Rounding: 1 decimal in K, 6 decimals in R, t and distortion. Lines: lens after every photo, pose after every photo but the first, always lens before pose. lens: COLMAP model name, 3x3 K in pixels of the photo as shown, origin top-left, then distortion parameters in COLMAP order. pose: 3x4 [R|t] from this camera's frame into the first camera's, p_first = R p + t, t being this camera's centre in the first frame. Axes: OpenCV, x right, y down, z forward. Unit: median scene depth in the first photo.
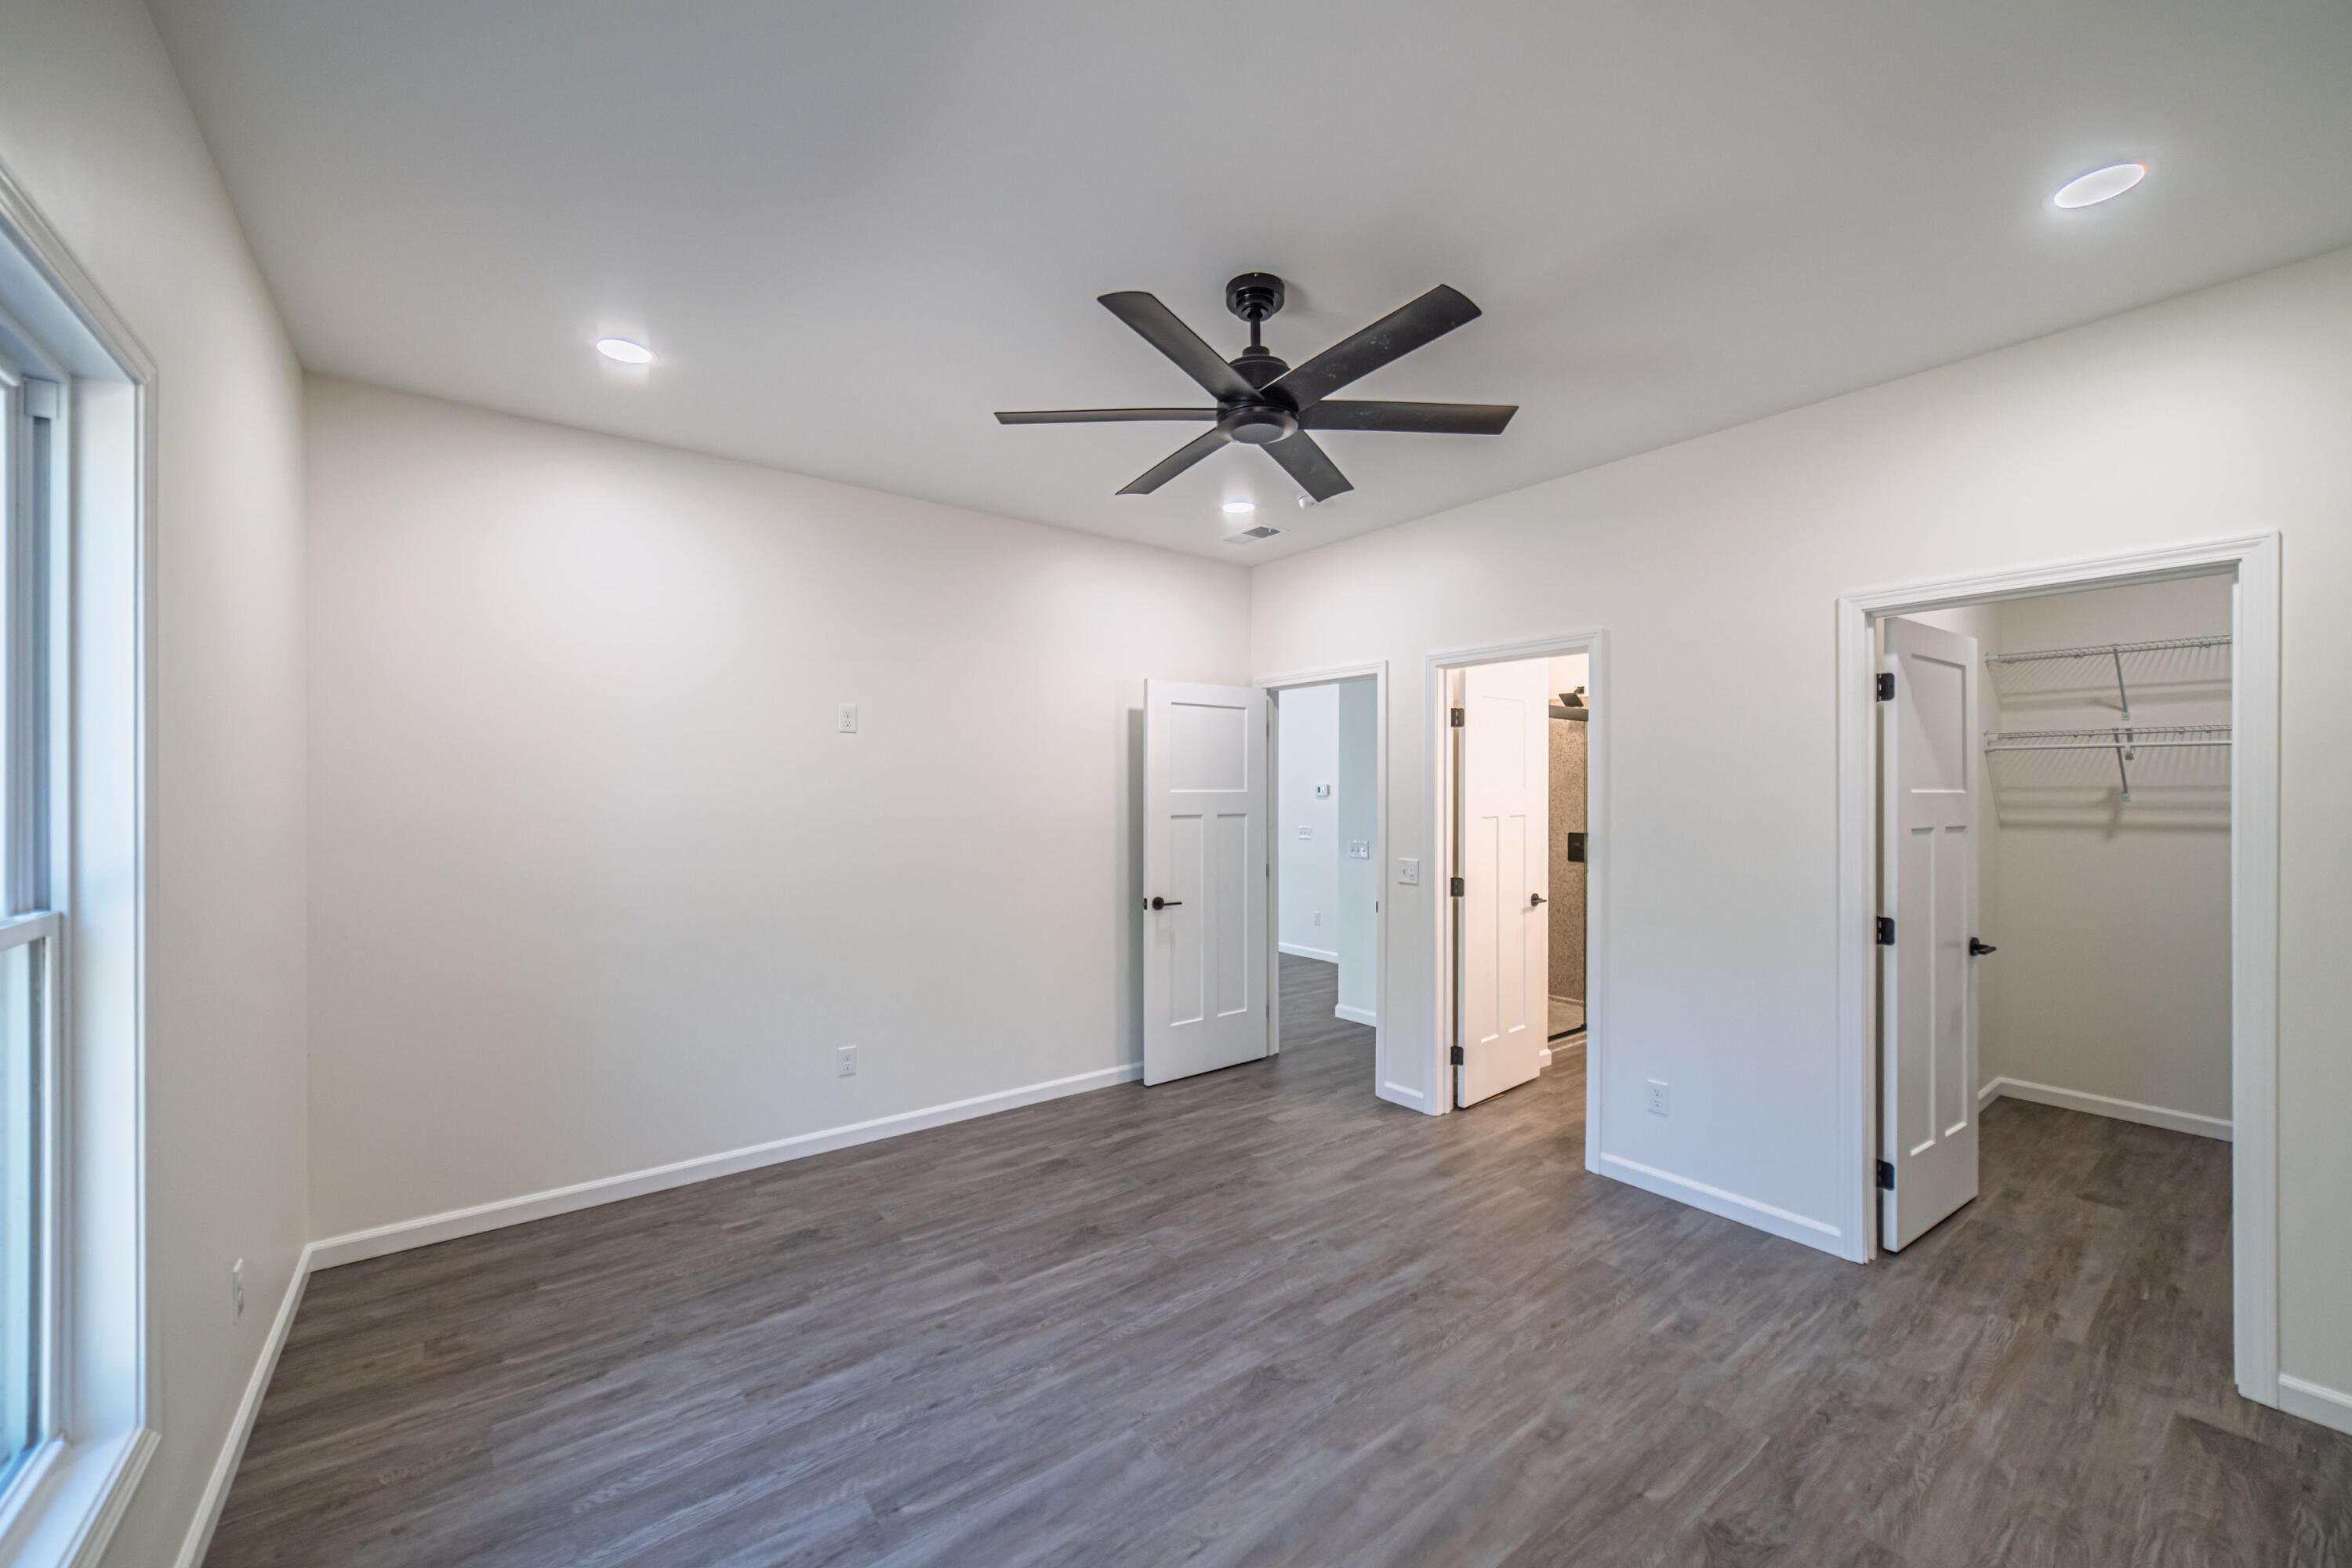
lens RADIAL K [[911.2, 0, 1193.6], [0, 911.2, 784.9], [0, 0, 1]] dist [0.001332, 0.000079]
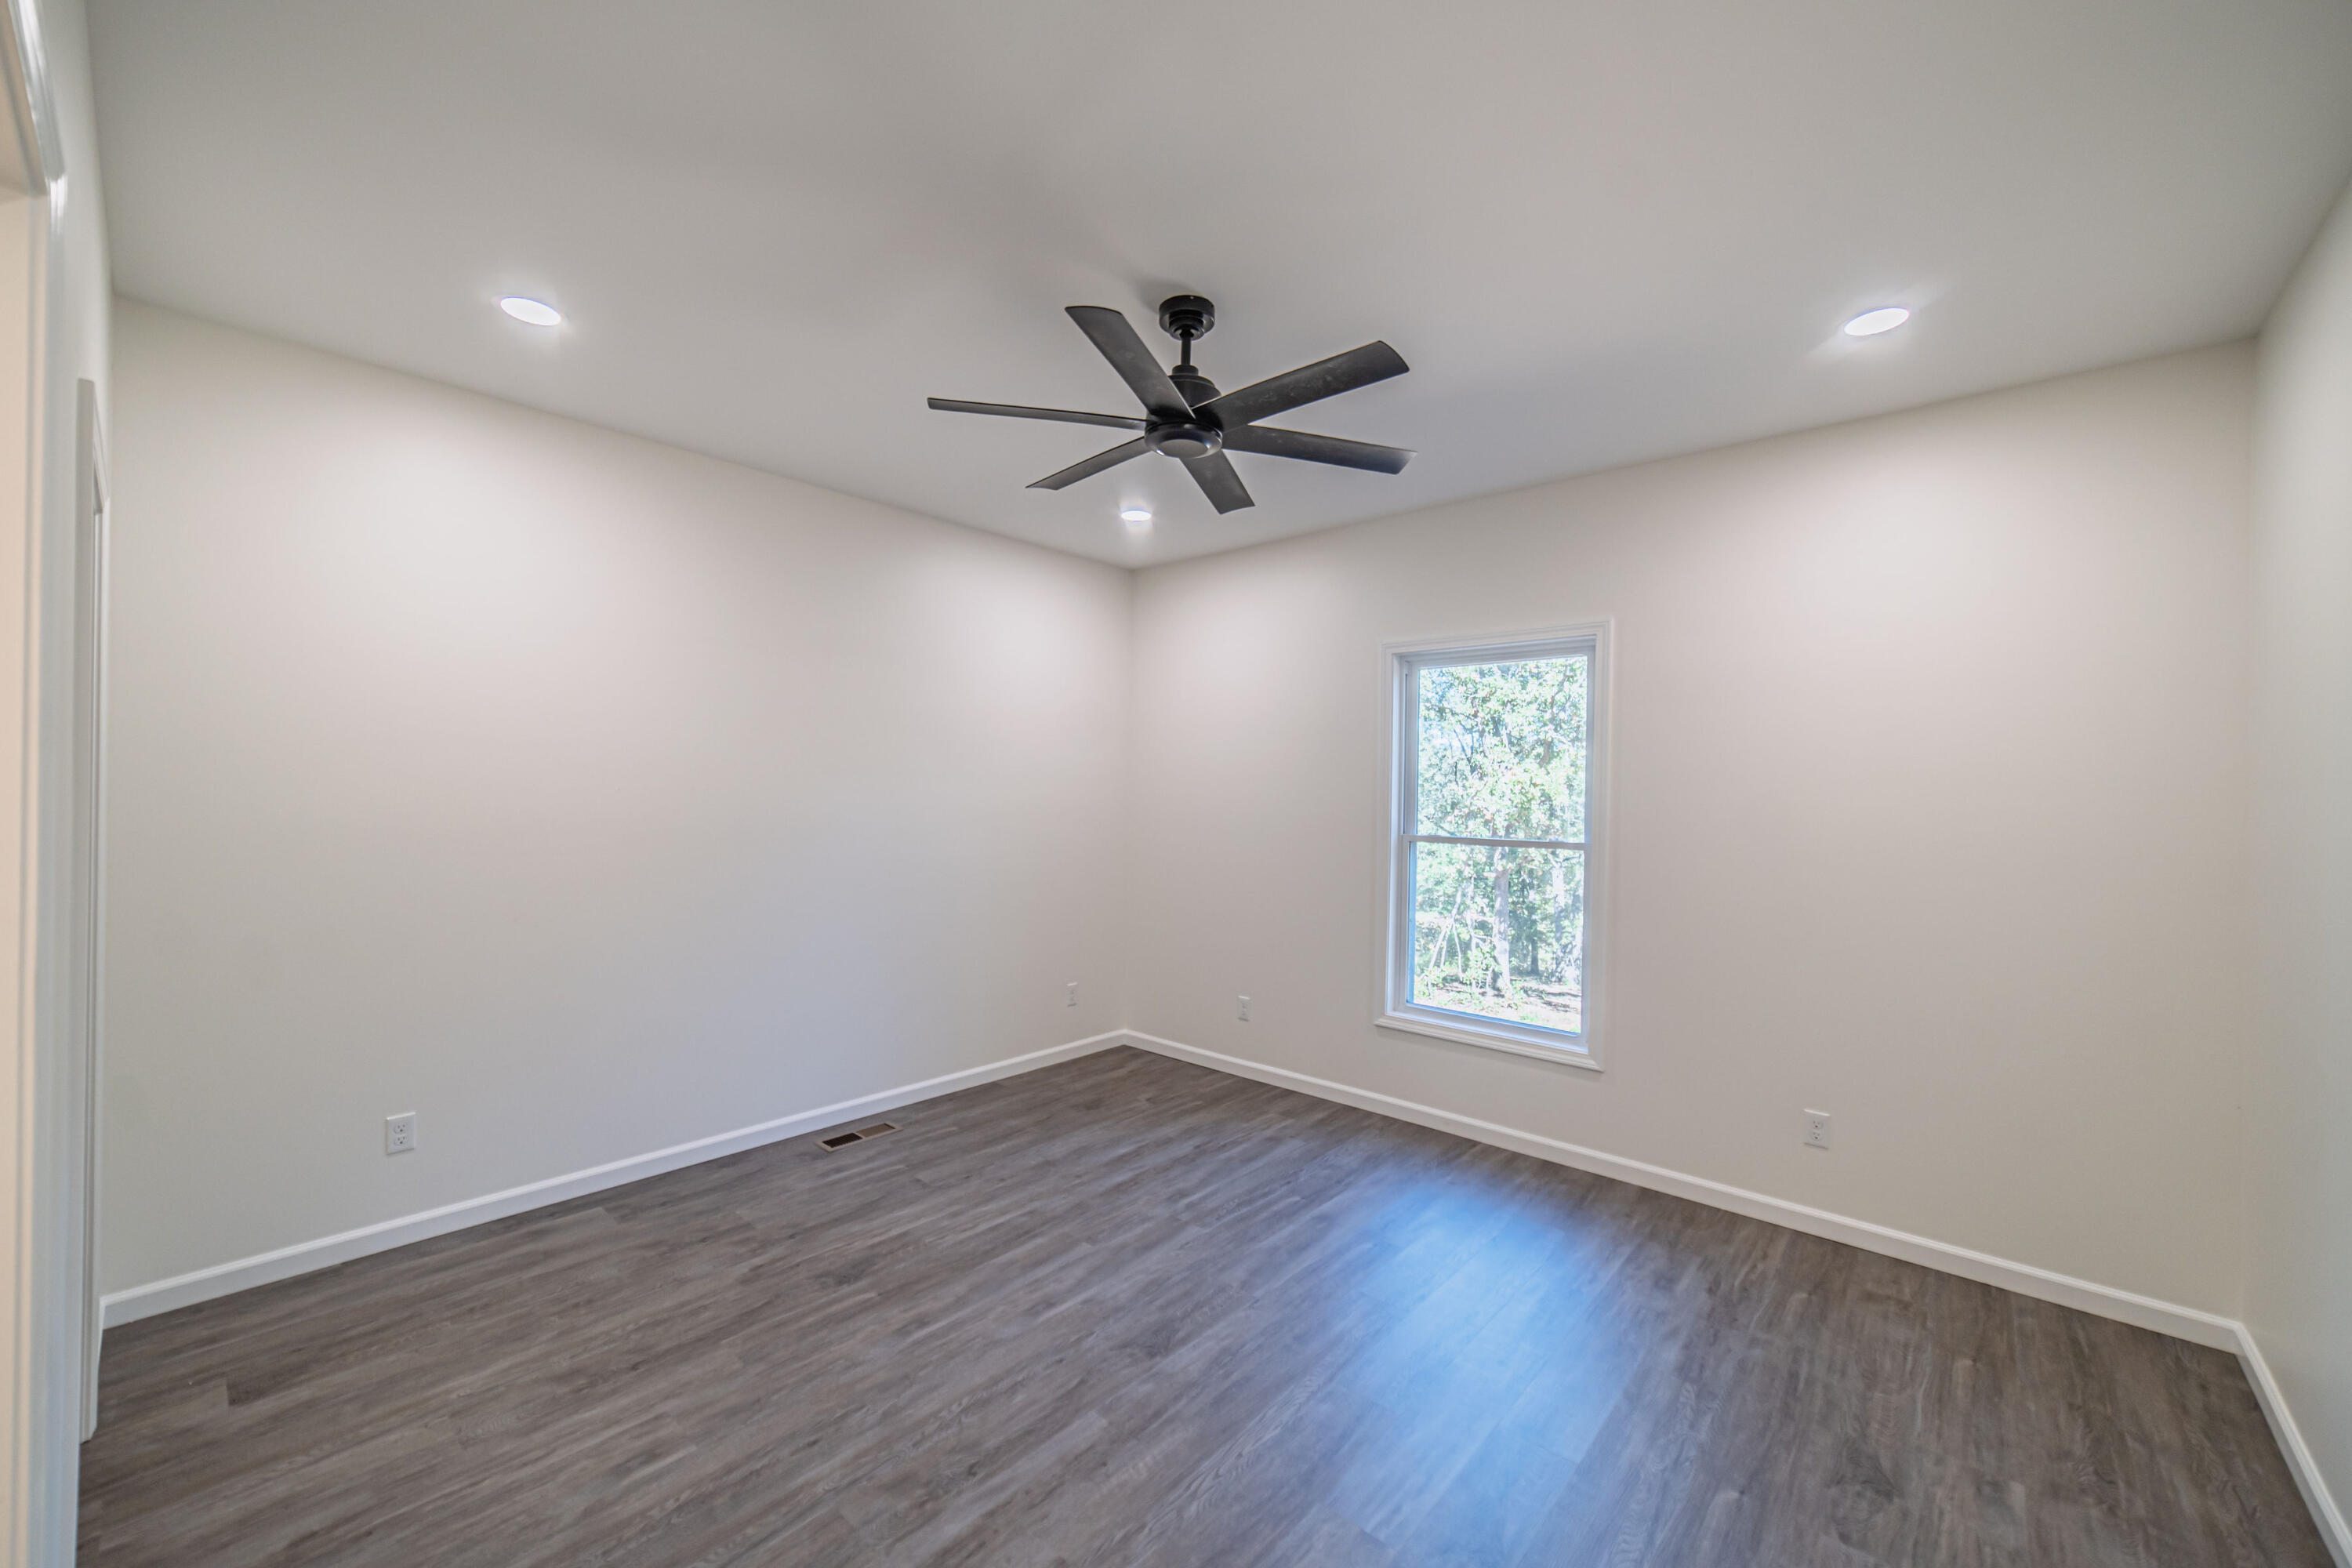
lens RADIAL K [[911.2, 0, 1193.6], [0, 911.2, 784.9], [0, 0, 1]] dist [0.001332, 0.000079]
pose [[-0.980655, -0.020115, -0.194710, 0.257090], [-0.017354, 0.999723, -0.015875, 0.015739], [0.194975, -0.012188, -0.980732, 2.055028]]
